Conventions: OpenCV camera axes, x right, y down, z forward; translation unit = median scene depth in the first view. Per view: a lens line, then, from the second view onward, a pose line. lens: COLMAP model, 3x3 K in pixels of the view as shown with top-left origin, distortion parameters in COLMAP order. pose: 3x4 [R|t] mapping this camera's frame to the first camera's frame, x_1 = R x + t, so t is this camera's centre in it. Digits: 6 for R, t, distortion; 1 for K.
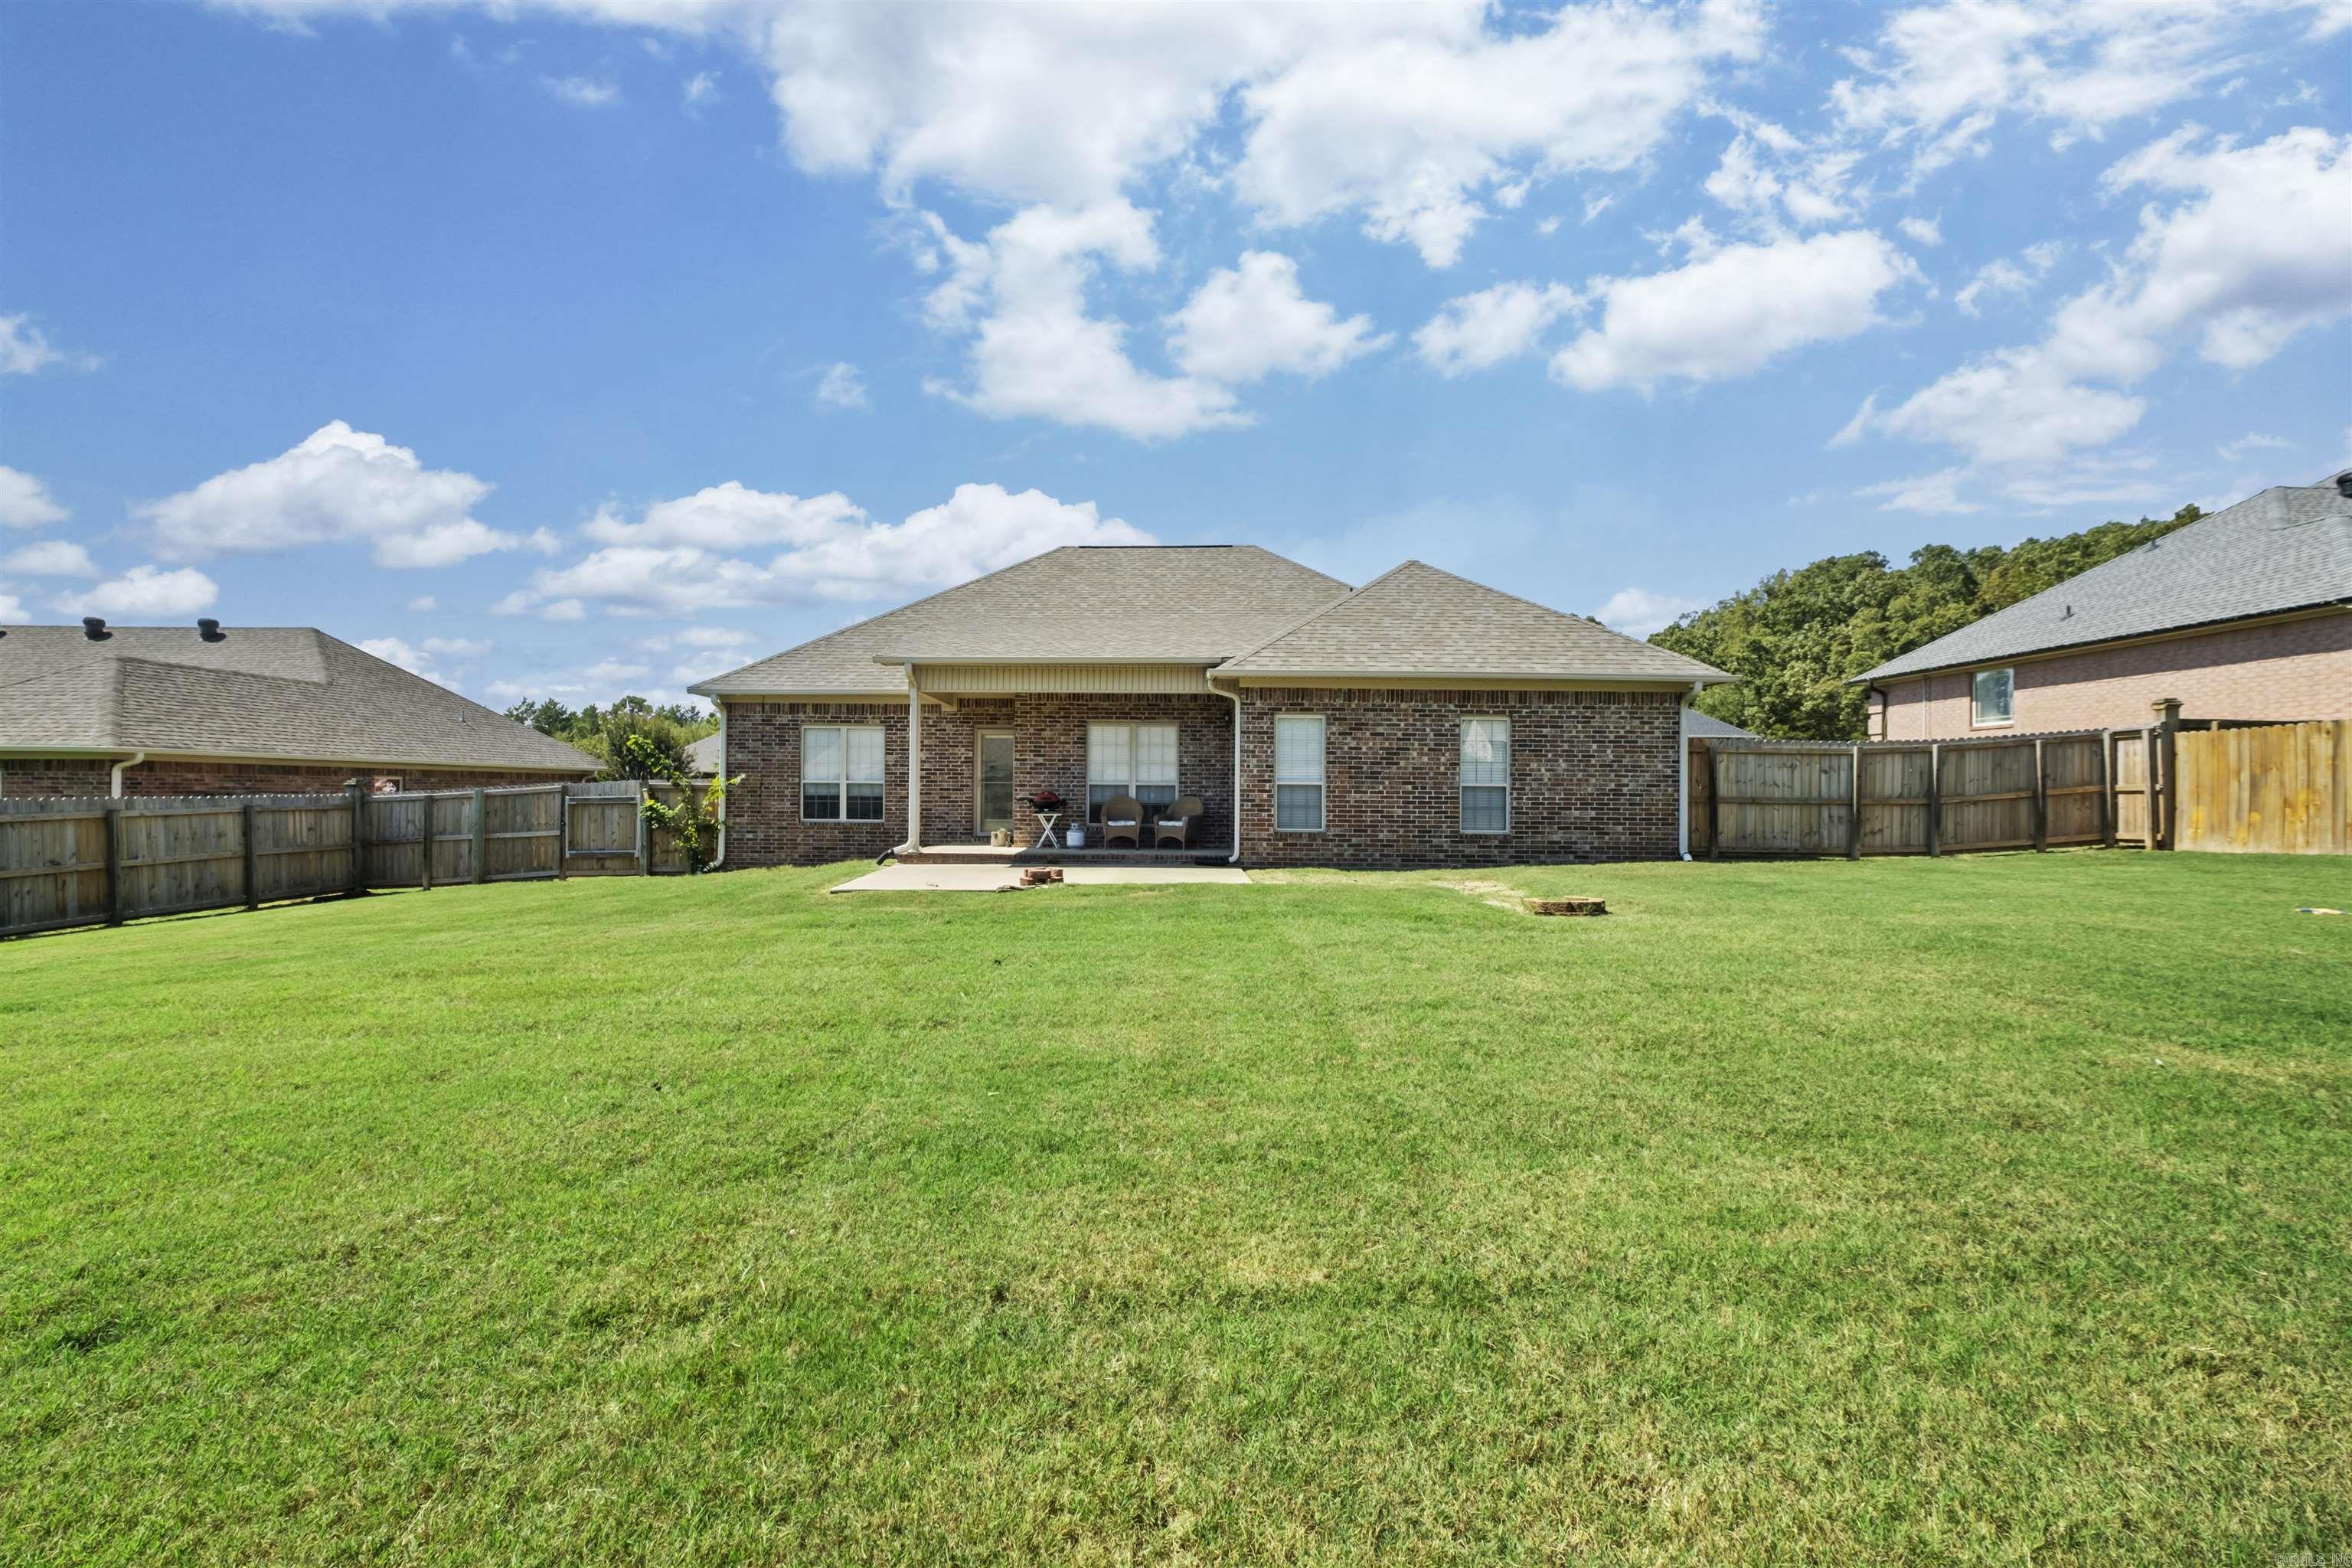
lens RADIAL K [[1028.5, 0, 1165.6], [0, 1028.5, 778.0], [0, 0, 1]] dist [-0.004288, -0.000280]
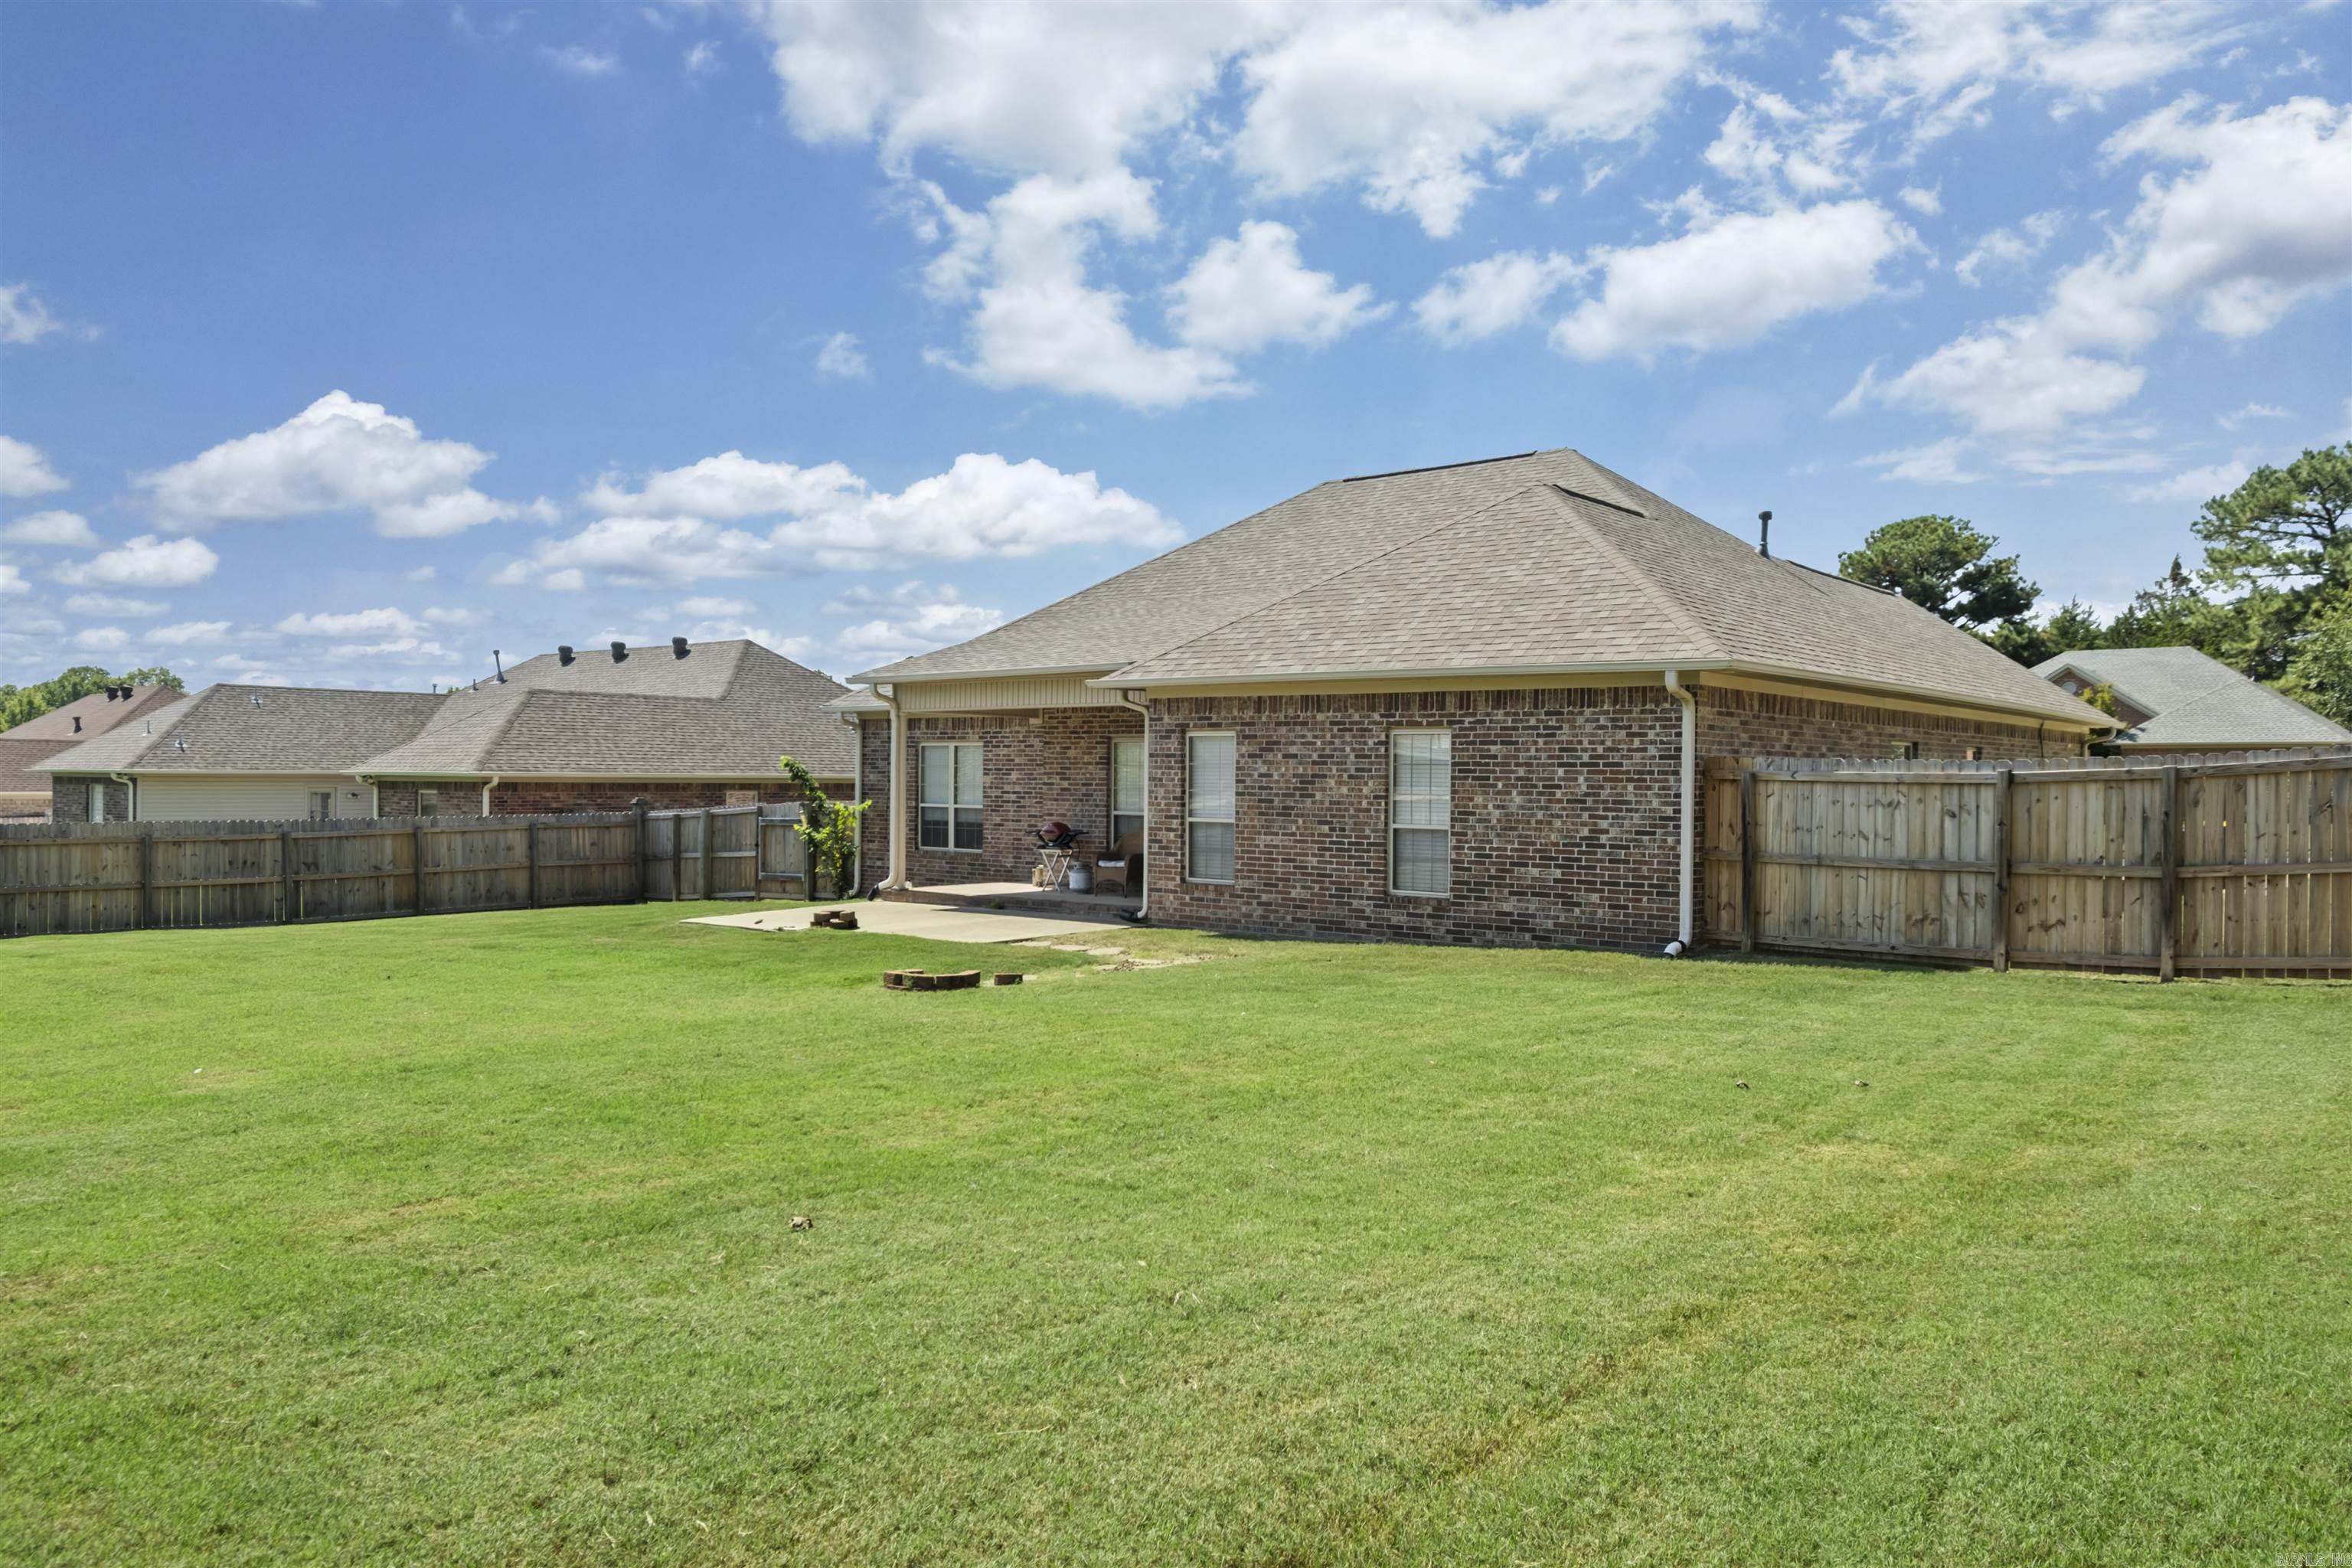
lens RADIAL K [[1663.2, 0, 1175.5], [0, 1663.2, 770.2], [0, 0, 1]] dist [-0.024043, 0.000162]
pose [[0.773582, -0.002574, -0.633691, 0.891699], [0.005675, 0.999980, 0.002865, -0.035852], [0.633671, -0.005813, 0.773581, 0.016798]]
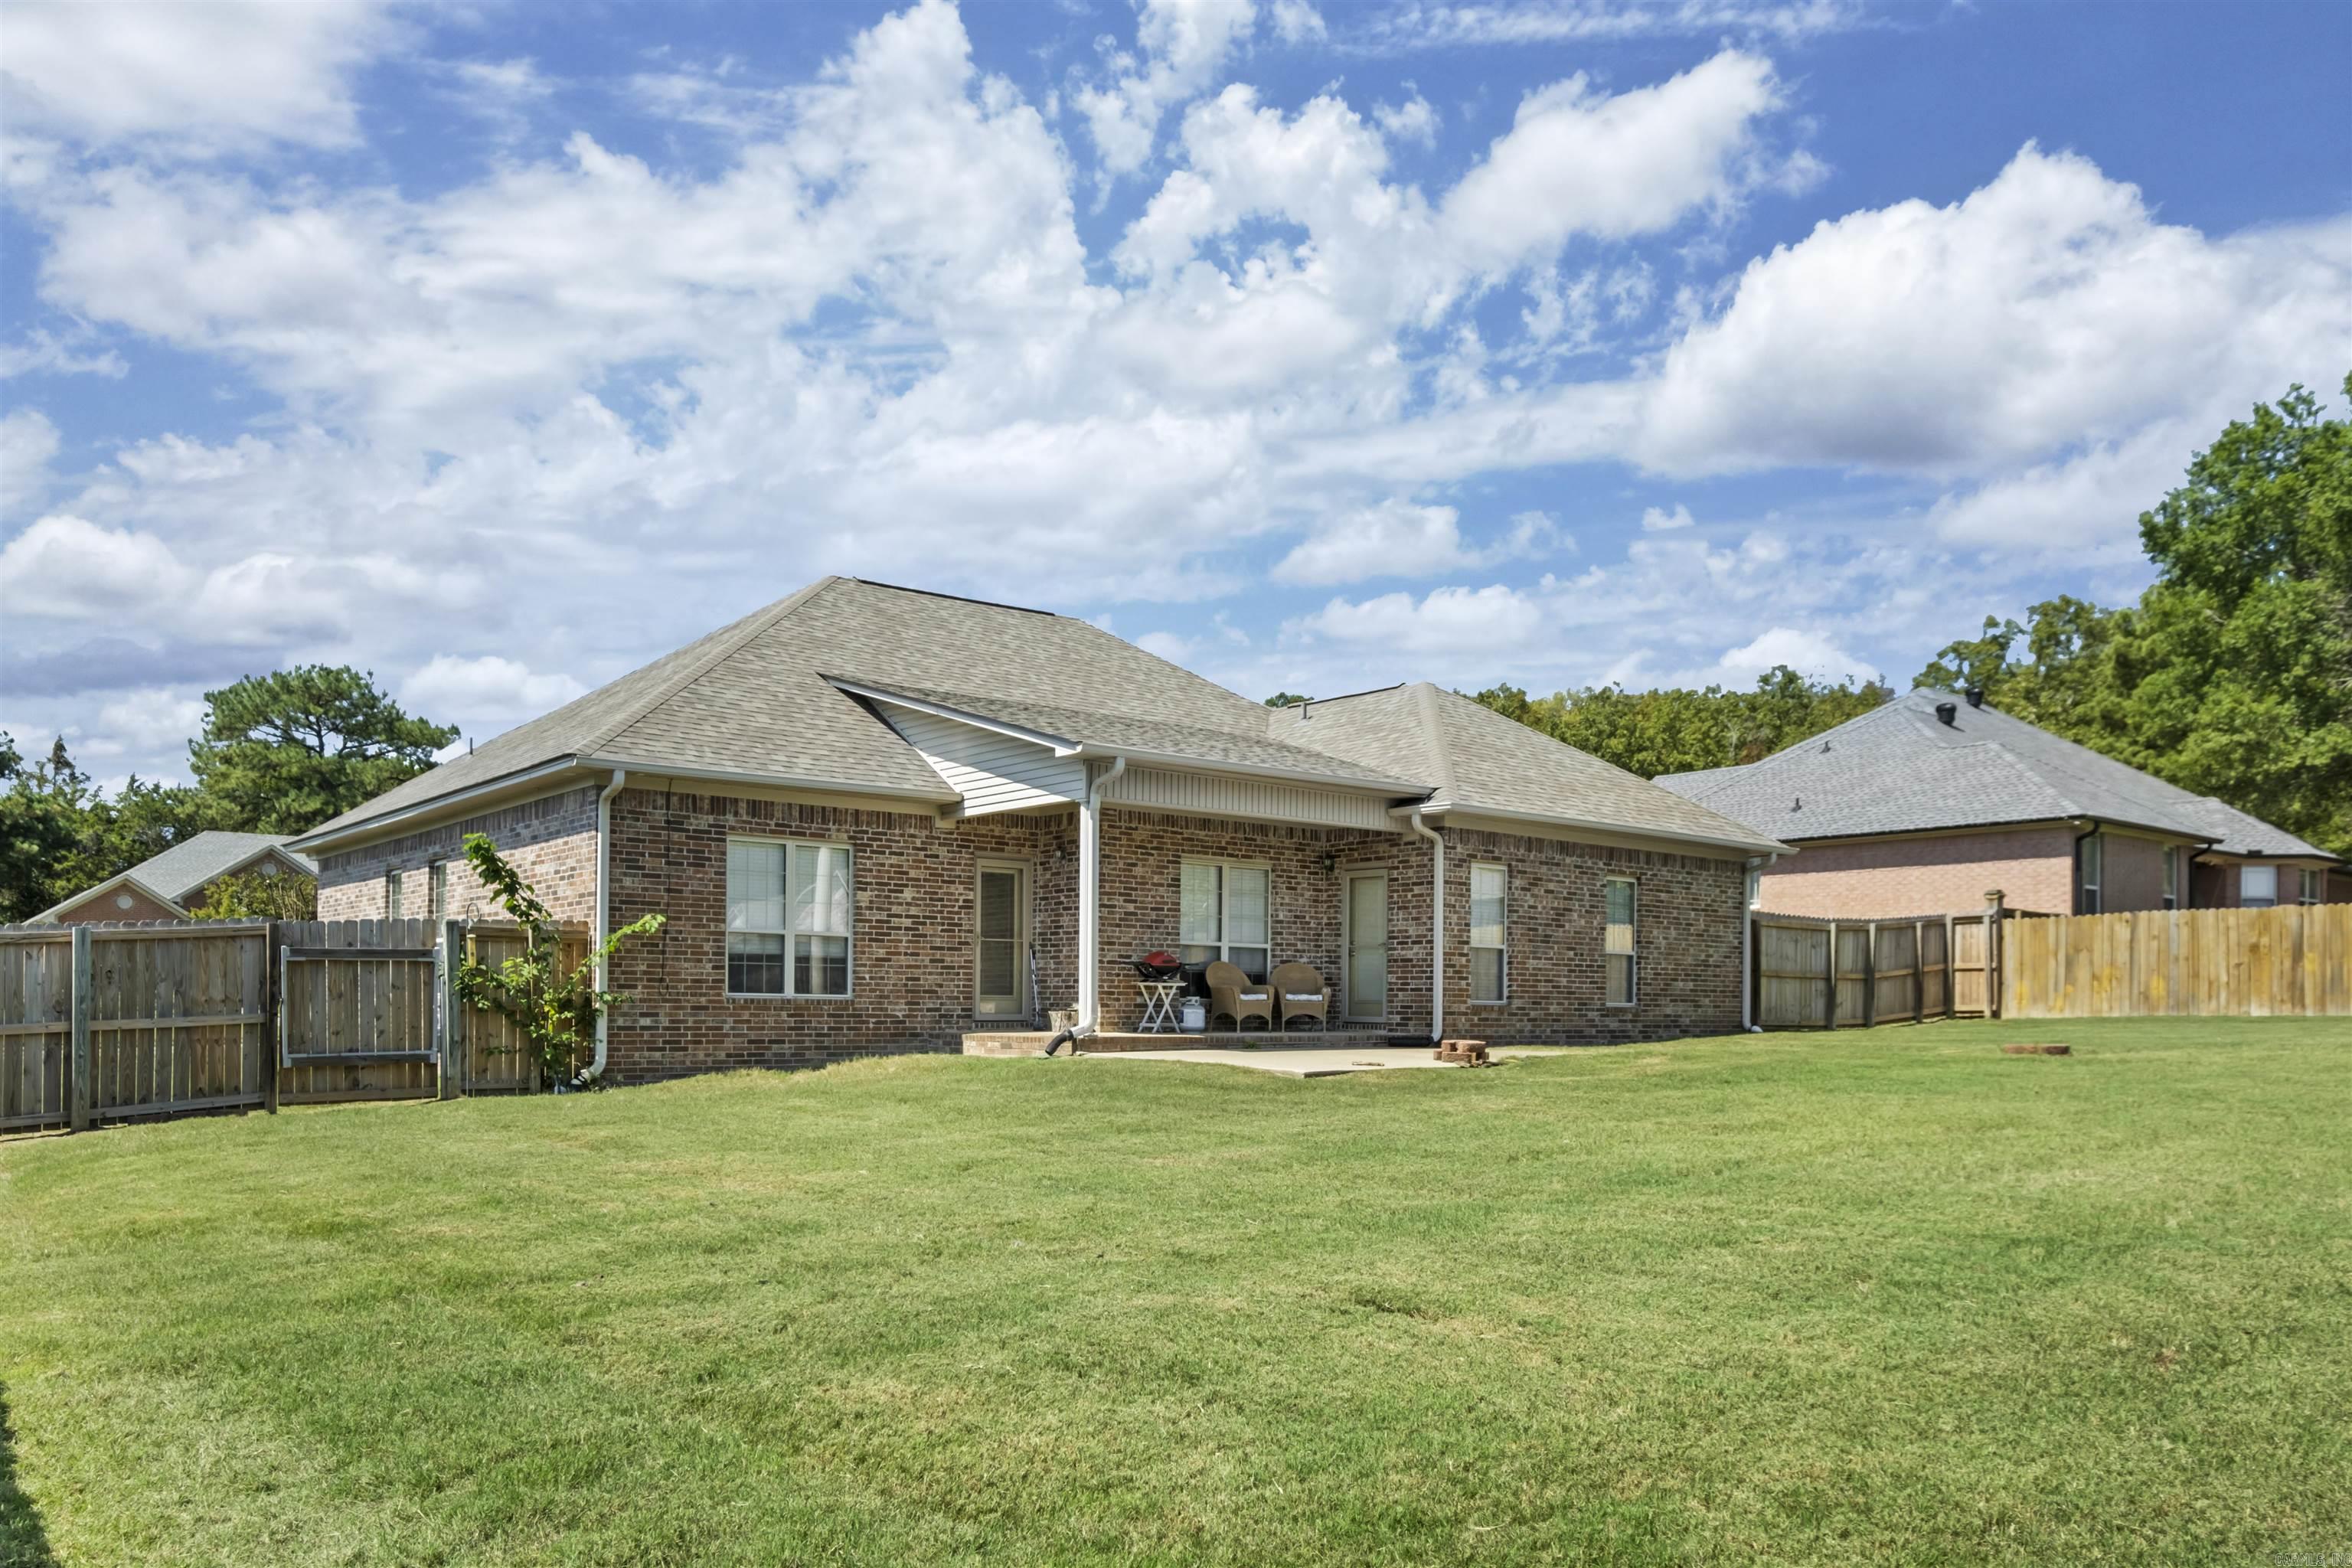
lens RADIAL K [[1658.8, 0, 1171.6], [0, 1658.8, 1002.6], [0, 0, 1]] dist [-0.016517, -0.000048]
pose [[0.775921, 0.000990, 0.630829, -0.907001], [-0.011151, 0.999864, 0.012146, 0.037042], [-0.630731, -0.016459, 0.775827, 0.116122]]
